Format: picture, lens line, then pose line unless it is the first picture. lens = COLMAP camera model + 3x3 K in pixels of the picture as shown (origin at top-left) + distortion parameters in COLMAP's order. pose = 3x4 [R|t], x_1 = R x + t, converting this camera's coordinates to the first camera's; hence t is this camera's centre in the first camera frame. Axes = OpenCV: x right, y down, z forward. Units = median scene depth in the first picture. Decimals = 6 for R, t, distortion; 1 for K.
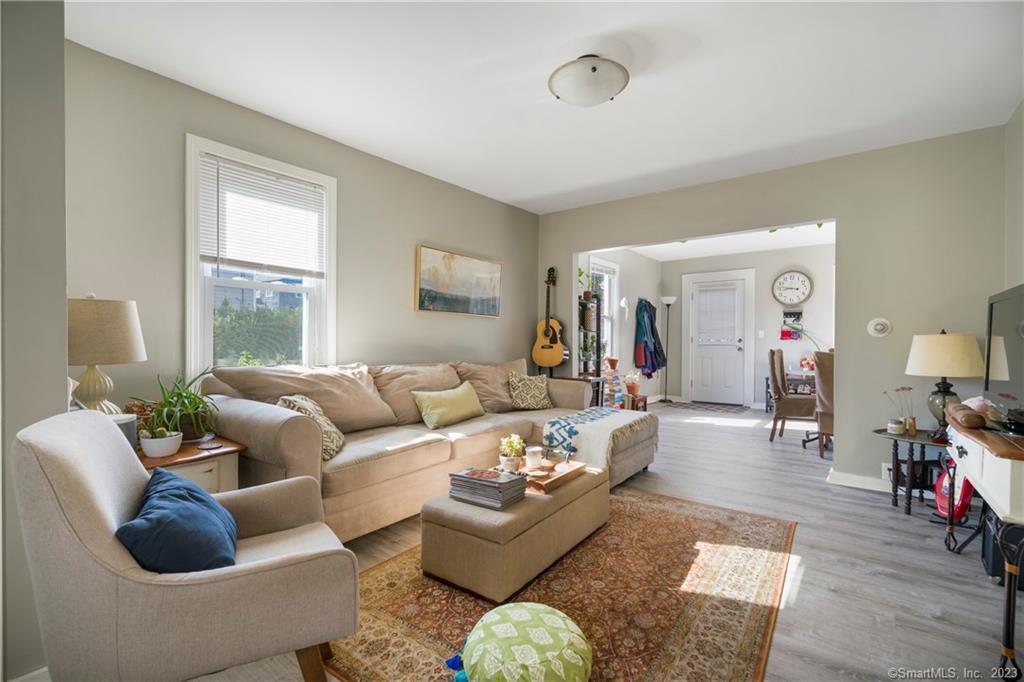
lens RADIAL K [[471.9, 0, 513.0], [0, 471.9, 343.5], [0, 0, 1]] dist [-0.009159, 0.000002]
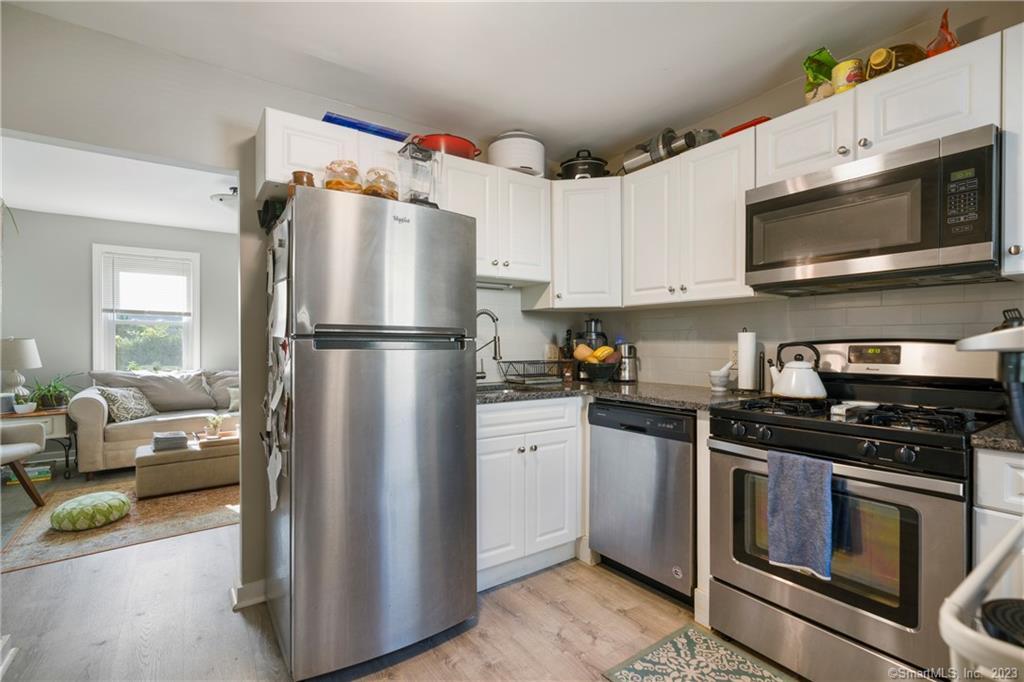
lens RADIAL K [[471.9, 0, 513.0], [0, 471.9, 343.5], [0, 0, 1]] dist [-0.009159, 0.000002]
pose [[0.952673, -0.002783, -0.303985, 0.936773], [0.001829, 0.999992, -0.003425, -0.031188], [0.303993, 0.002707, 0.952671, -0.162189]]
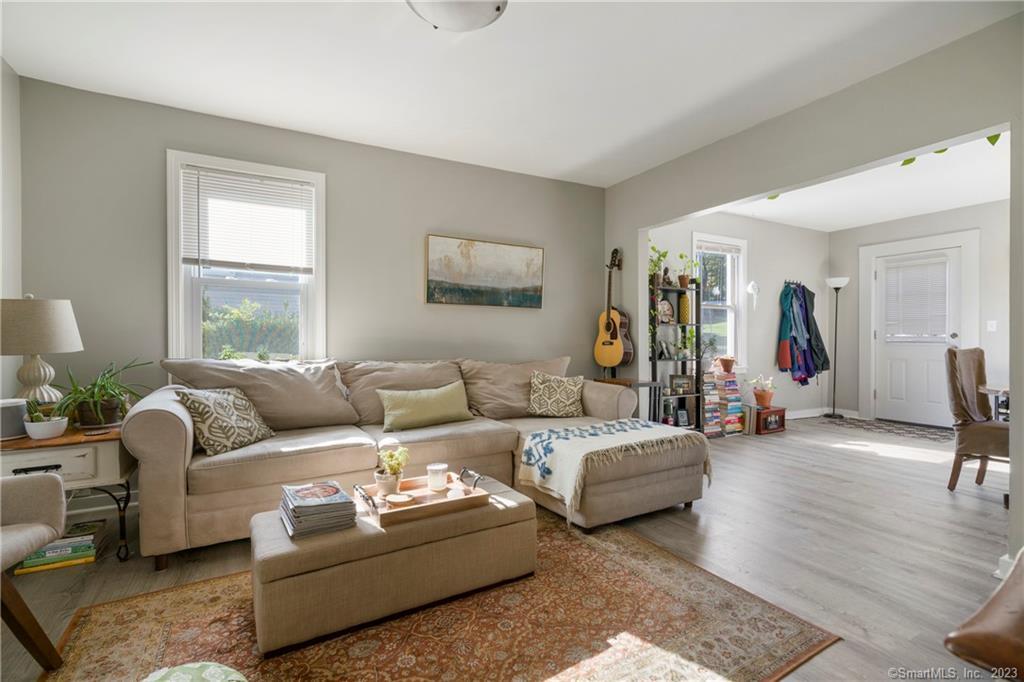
lens RADIAL K [[473.2, 0, 507.4], [0, 473.2, 341.7], [0, 0, 1]] dist [-0.008638, 0.000540]
pose [[0.913230, 0.001248, -0.407441, 0.324462], [-0.000638, 0.999998, 0.001635, 0.004158], [0.407443, -0.001233, 0.913230, 0.201479]]
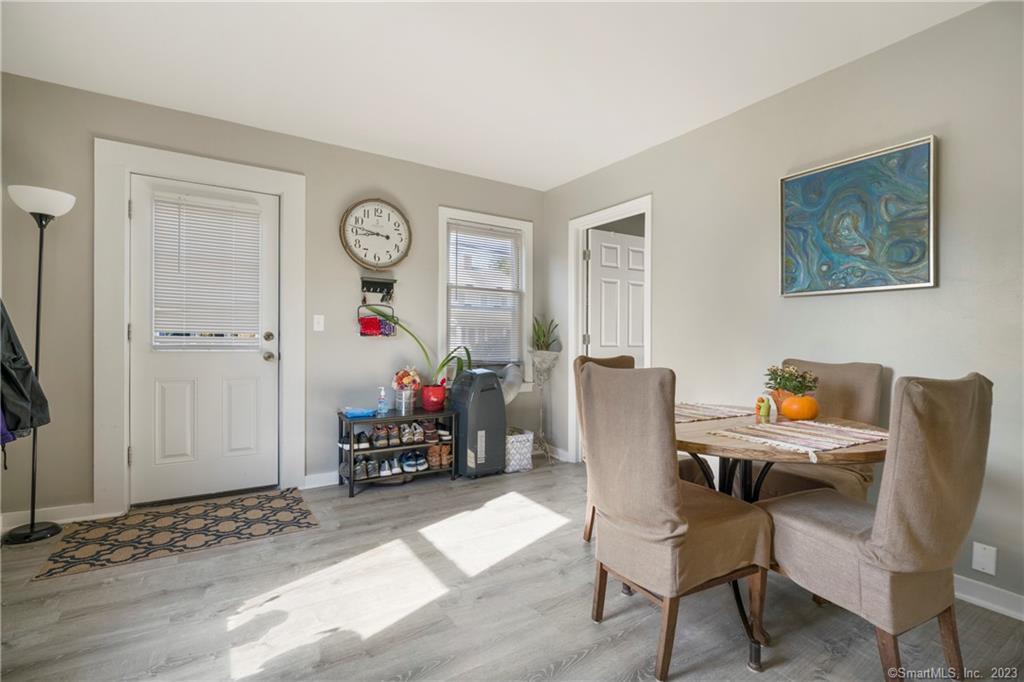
lens RADIAL K [[471.9, 0, 513.0], [0, 471.9, 343.5], [0, 0, 1]] dist [-0.009159, 0.000002]
pose [[0.349066, -0.005787, 0.937080, 0.316100], [-0.005362, 0.999952, 0.008172, -0.009153], [-0.937083, -0.007878, 0.349018, 1.277107]]
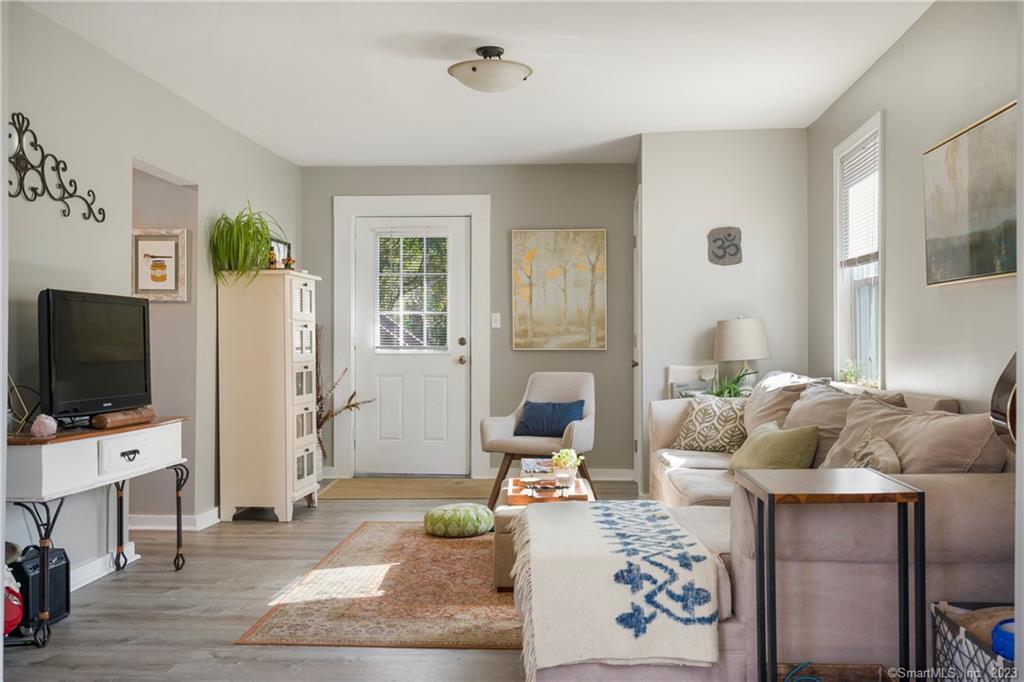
lens RADIAL K [[952.9, 0, 528.0], [0, 952.9, 334.4], [0, 0, 1]] dist [0.006738, -0.013090]
pose [[-0.837555, -0.008476, -0.546288, 0.680291], [-0.005580, 0.999960, -0.006959, -0.009907], [0.546325, -0.002780, -0.837569, 1.583559]]
